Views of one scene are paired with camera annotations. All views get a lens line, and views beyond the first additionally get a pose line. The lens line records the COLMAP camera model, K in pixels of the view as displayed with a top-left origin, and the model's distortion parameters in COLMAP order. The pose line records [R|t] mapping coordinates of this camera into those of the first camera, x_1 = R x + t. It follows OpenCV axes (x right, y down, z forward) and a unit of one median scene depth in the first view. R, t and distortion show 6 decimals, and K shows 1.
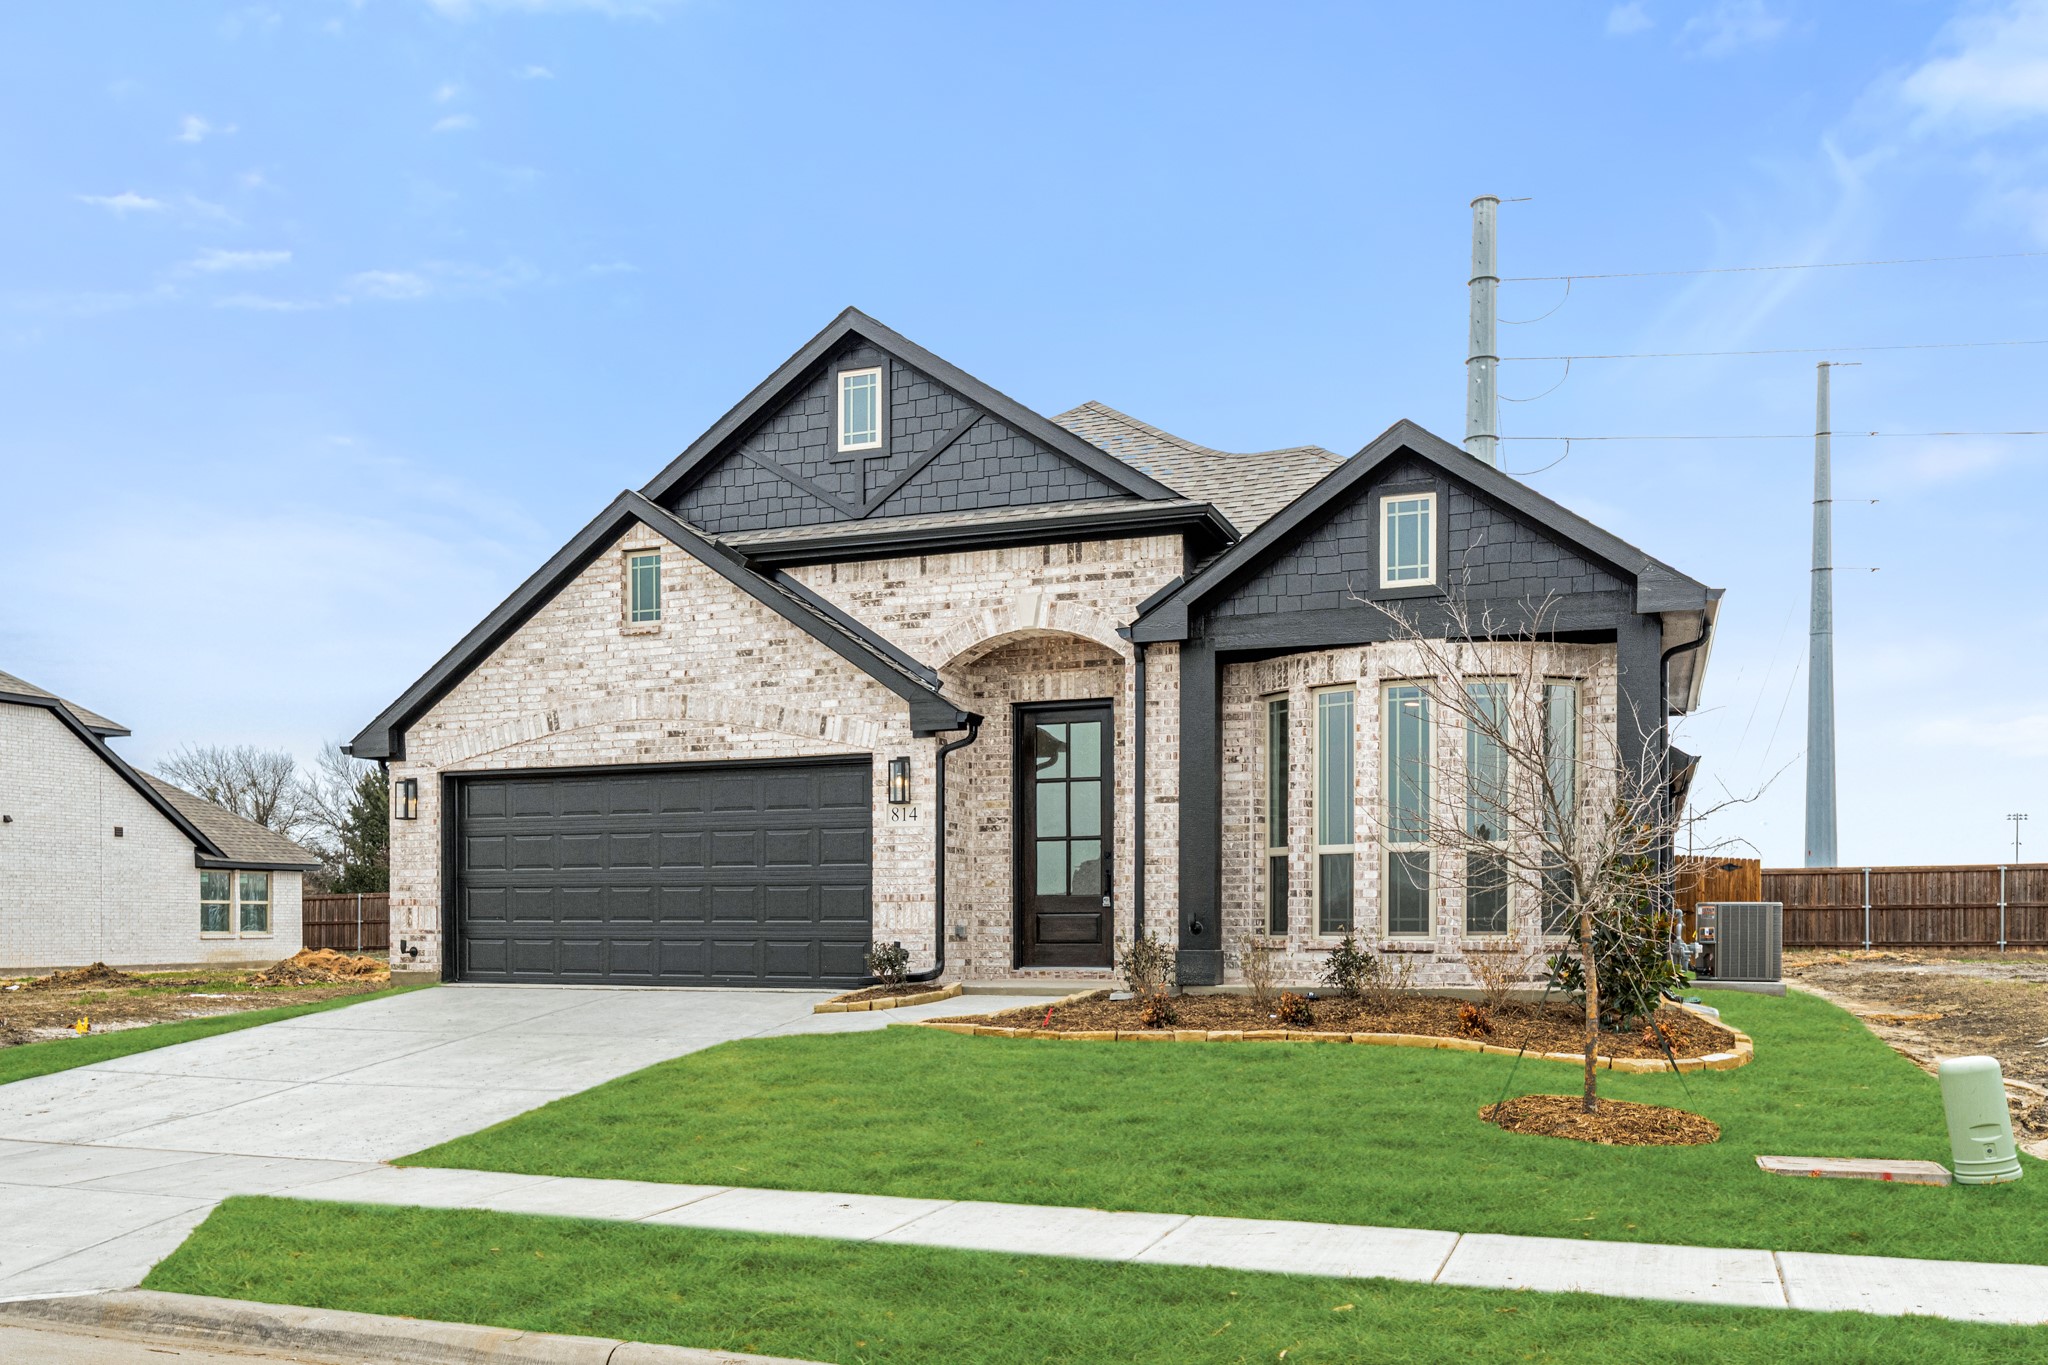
lens RADIAL K [[1209.6, 0, 1023.4], [0, 1209.6, 676.0], [0, 0, 1]] dist [-0.016768, -0.000517]
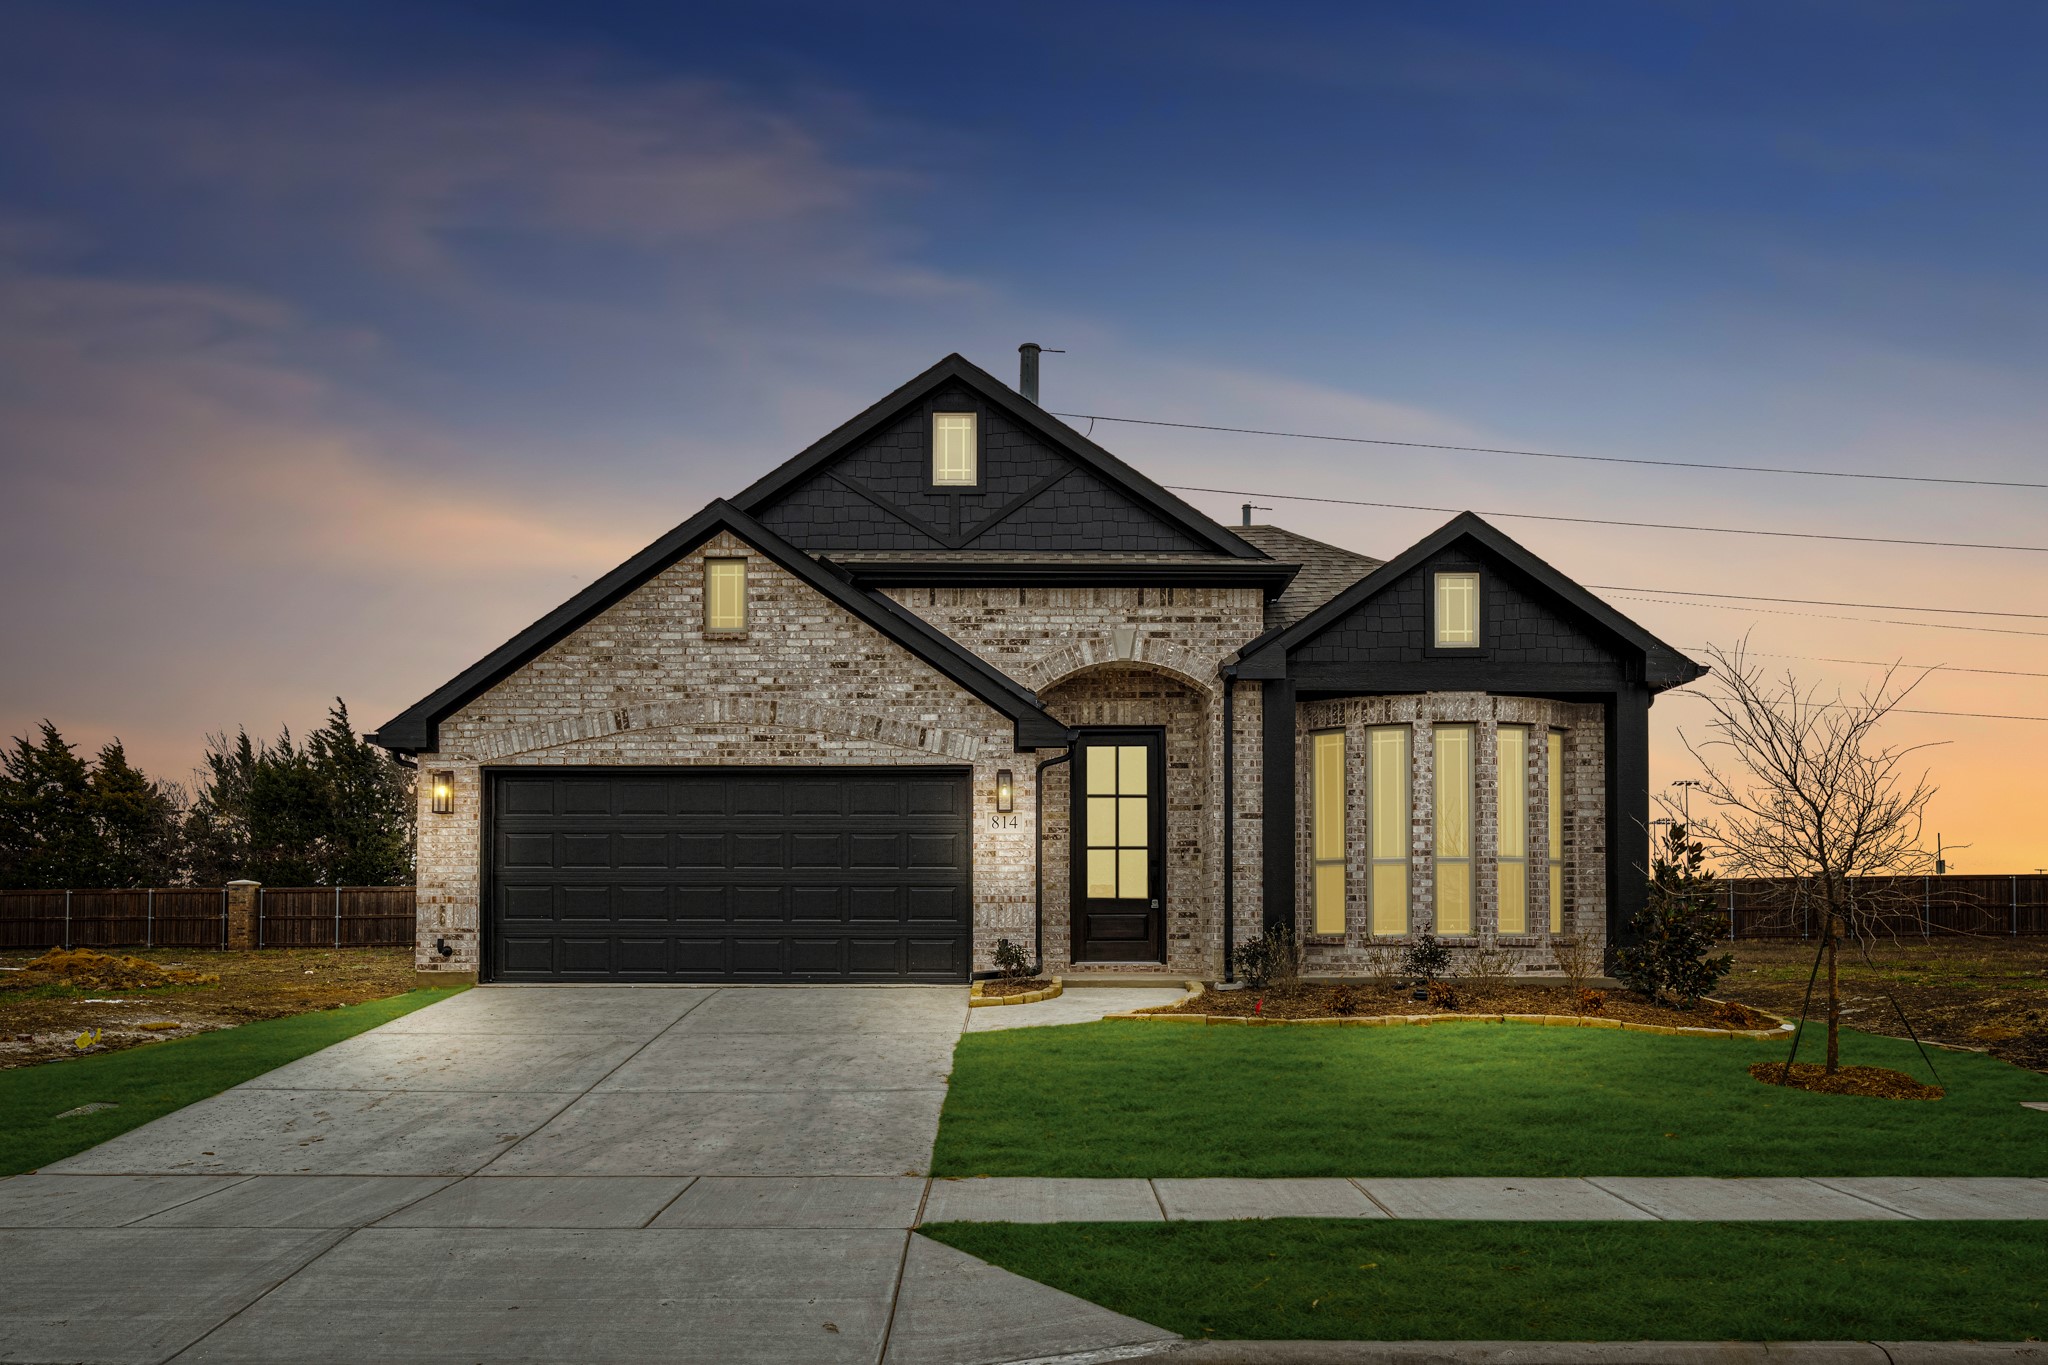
lens RADIAL K [[1050.4, 0, 1024.1], [0, 1050.4, 690.8], [0, 0, 1]] dist [-0.010693, -0.000083]
pose [[0.963355, 0.060134, 0.261403, -0.320505], [-0.056026, 0.998161, -0.023146, 0.015883], [-0.262315, 0.007652, 0.964952, 0.075469]]
